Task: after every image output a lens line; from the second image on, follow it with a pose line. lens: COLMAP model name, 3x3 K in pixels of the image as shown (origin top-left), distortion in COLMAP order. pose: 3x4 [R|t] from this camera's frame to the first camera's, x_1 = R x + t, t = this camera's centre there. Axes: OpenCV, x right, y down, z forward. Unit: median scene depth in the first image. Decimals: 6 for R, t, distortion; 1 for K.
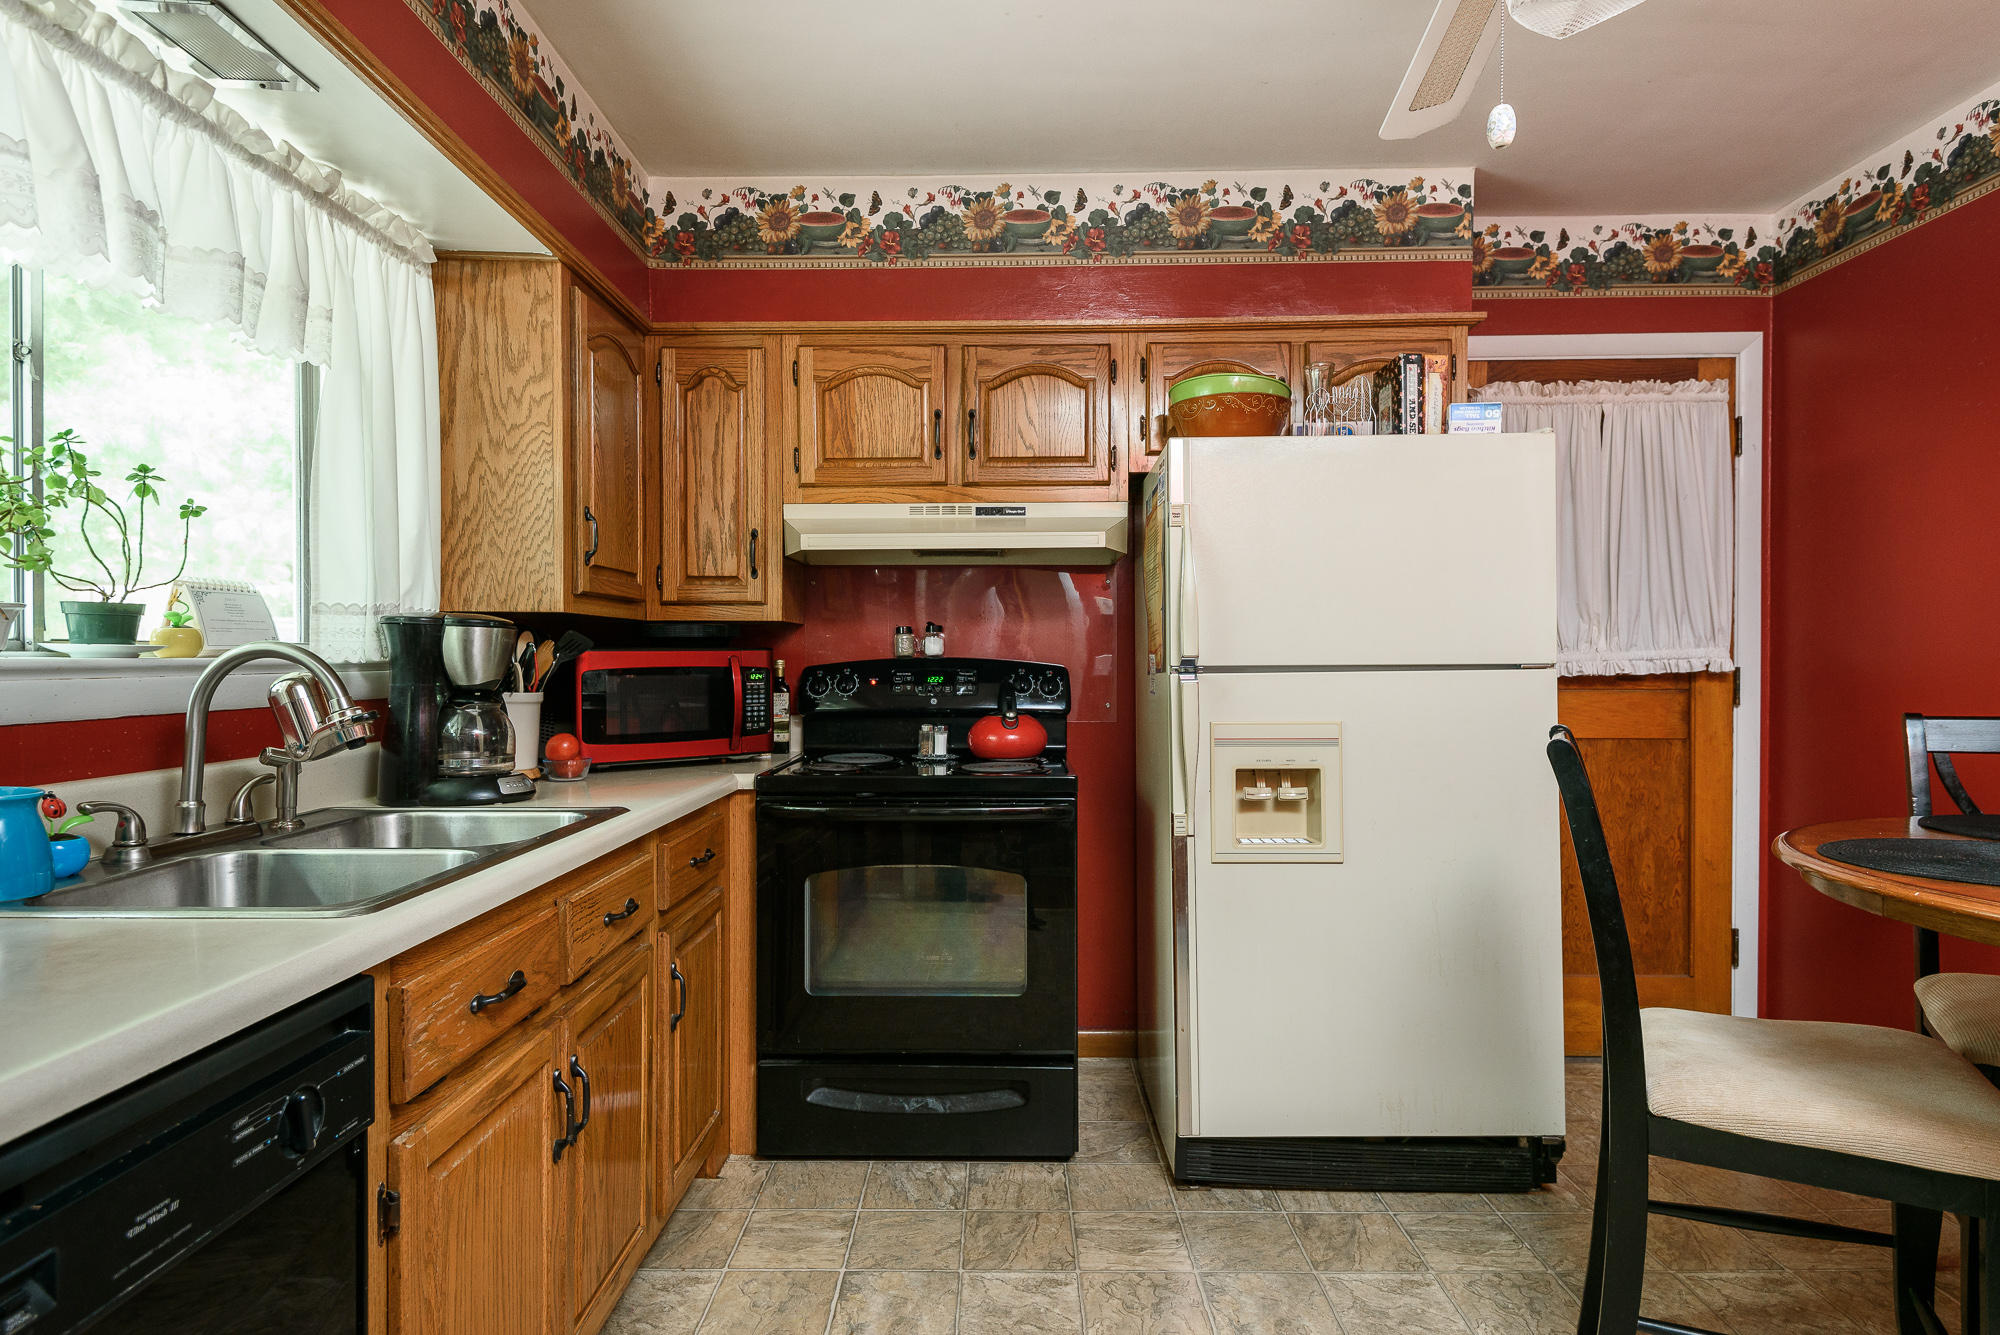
lens RADIAL K [[1120.1, 0, 1008.0], [0, 1120.1, 670.4], [0, 0, 1]] dist [0.017932, -0.004983]
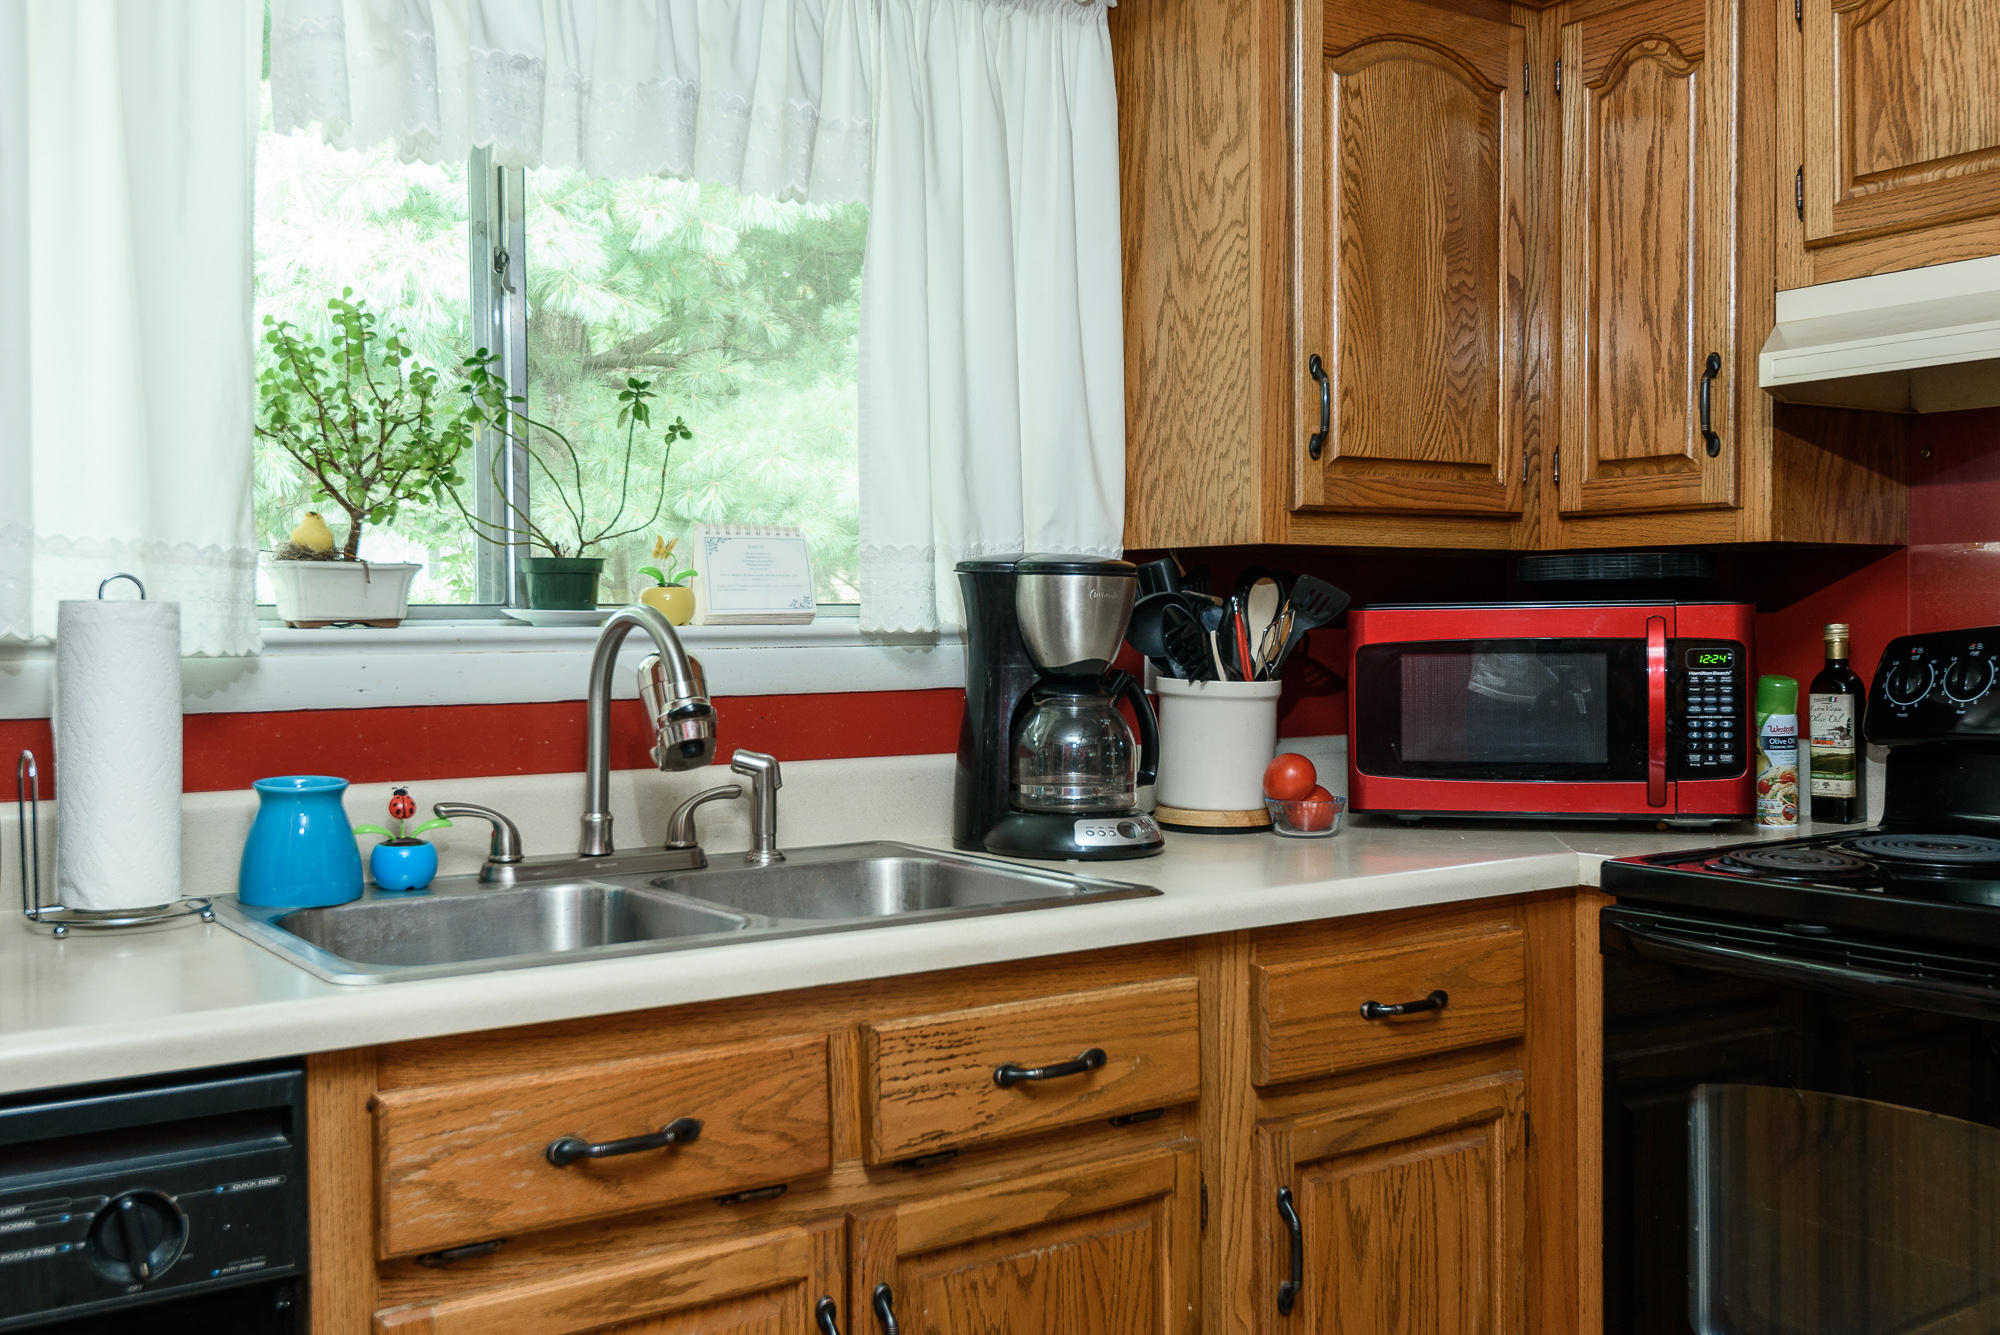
lens RADIAL K [[1930.7, 0, 997.5], [0, 1930.7, 662.3], [0, 0, 1]] dist [0.038012, 0.000000]
pose [[0.574830, 0.011979, -0.818185, 0.341698], [-0.002759, 0.999916, 0.012701, -0.002867], [0.818268, -0.005044, 0.574814, 0.316261]]
